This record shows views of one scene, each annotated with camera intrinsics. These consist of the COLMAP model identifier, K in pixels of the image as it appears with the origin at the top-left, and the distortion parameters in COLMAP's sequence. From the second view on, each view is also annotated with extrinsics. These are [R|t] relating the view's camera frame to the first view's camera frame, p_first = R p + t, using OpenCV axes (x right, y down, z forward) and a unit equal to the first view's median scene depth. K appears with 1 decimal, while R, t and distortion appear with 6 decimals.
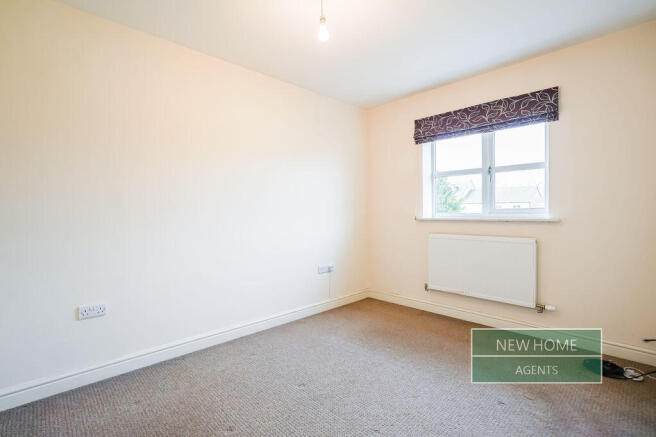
lens RADIAL K [[308.3, 0, 328.2], [0, 308.3, 214.3], [0, 0, 1]] dist [-0.003286, 0.000804]
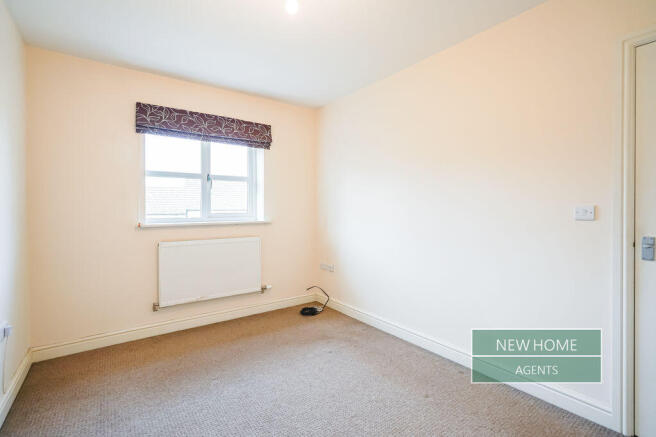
lens RADIAL K [[308.3, 0, 311.9], [0, 308.3, 213.6], [0, 0, 1]] dist [-0.003286, 0.000804]
pose [[0.159489, -0.004262, 0.987191, -0.481785], [0.015171, 0.999883, 0.001866, -0.014651], [-0.987083, 0.014679, 0.159535, 0.486699]]
